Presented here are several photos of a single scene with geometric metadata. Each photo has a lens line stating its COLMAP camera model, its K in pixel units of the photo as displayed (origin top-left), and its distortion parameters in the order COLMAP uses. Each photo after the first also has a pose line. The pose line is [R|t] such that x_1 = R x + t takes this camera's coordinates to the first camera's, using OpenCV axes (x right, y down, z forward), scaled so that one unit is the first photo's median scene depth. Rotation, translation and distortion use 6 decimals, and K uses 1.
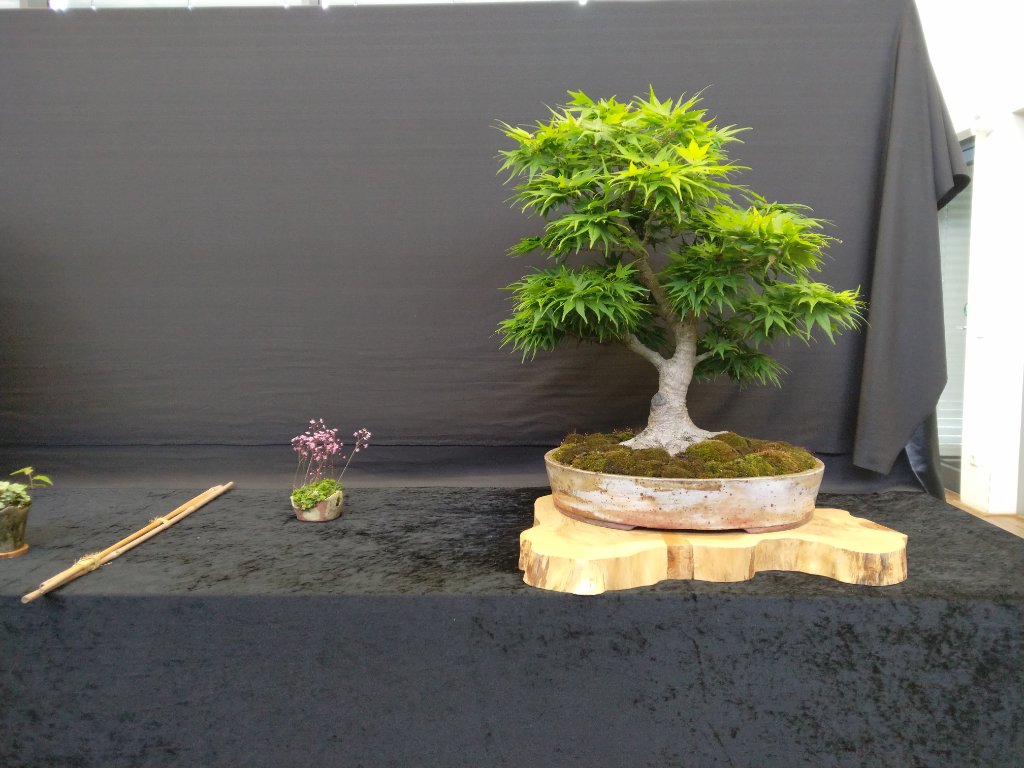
lens RADIAL K [[786.9, 0, 509.2], [0, 786.9, 366.6], [0, 0, 1]] dist [0.031985, -0.004808]
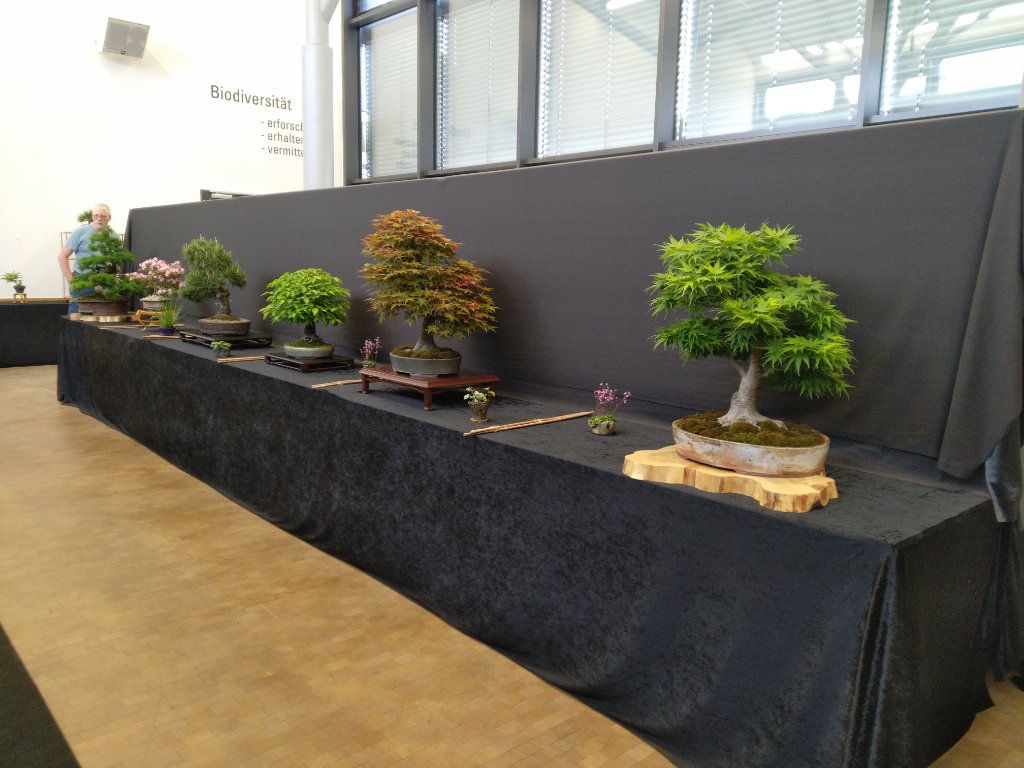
lens RADIAL K [[786.9, 0, 509.2], [0, 786.9, 366.6], [0, 0, 1]] dist [0.031985, -0.004808]
pose [[0.678484, 0.106840, -0.726805, 1.250162], [-0.069522, 0.994266, 0.081256, -0.144965], [0.731318, -0.004602, 0.682021, -0.627120]]
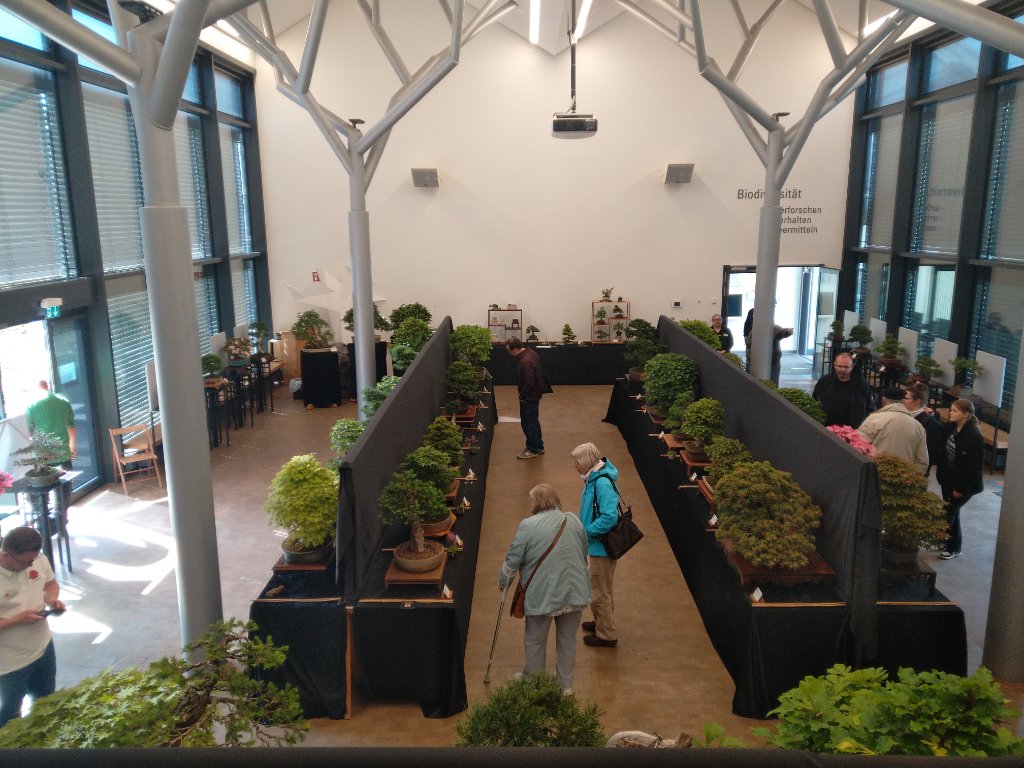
lens RADIAL K [[786.9, 0, 509.2], [0, 786.9, 366.6], [0, 0, 1]] dist [0.031985, -0.004808]
pose [[-0.006800, 0.188898, -0.981973, 4.979066], [-0.070070, 0.979492, 0.188906, -1.829140], [0.997519, 0.070091, 0.006575, -0.390751]]
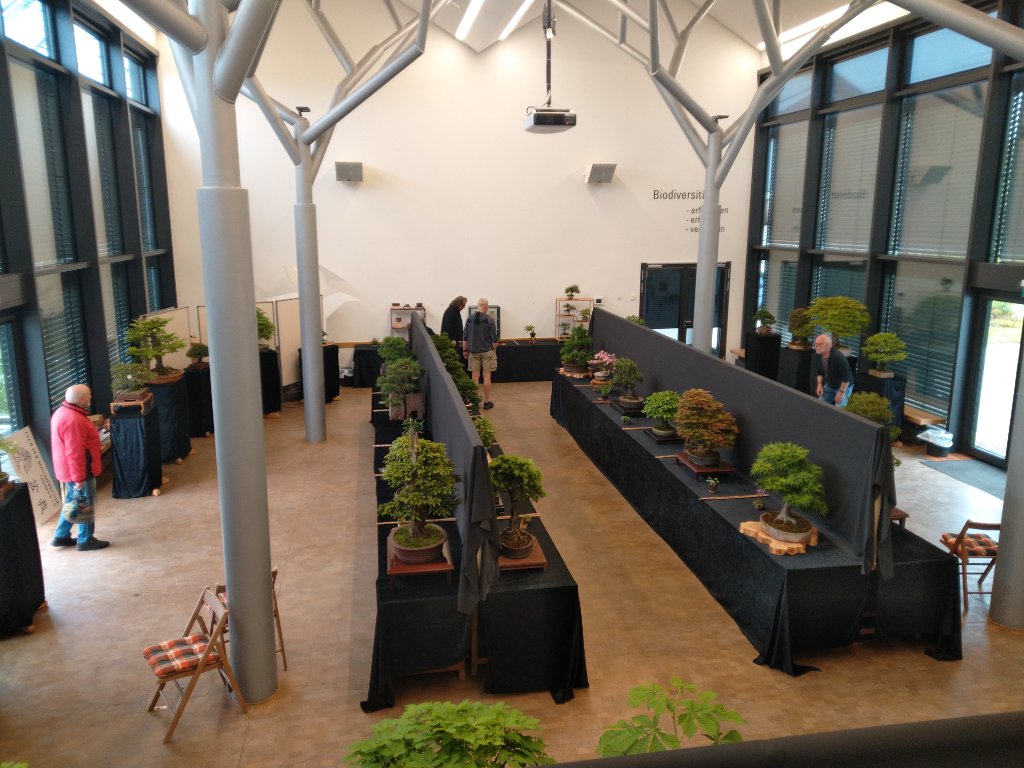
lens RADIAL K [[786.9, 0, 509.2], [0, 786.9, 366.6], [0, 0, 1]] dist [0.031985, -0.004808]
pose [[0.186234, 0.182573, -0.965393, 4.775414], [-0.076091, 0.982312, 0.171094, -1.636753], [0.979554, 0.041594, 0.196832, -1.730444]]
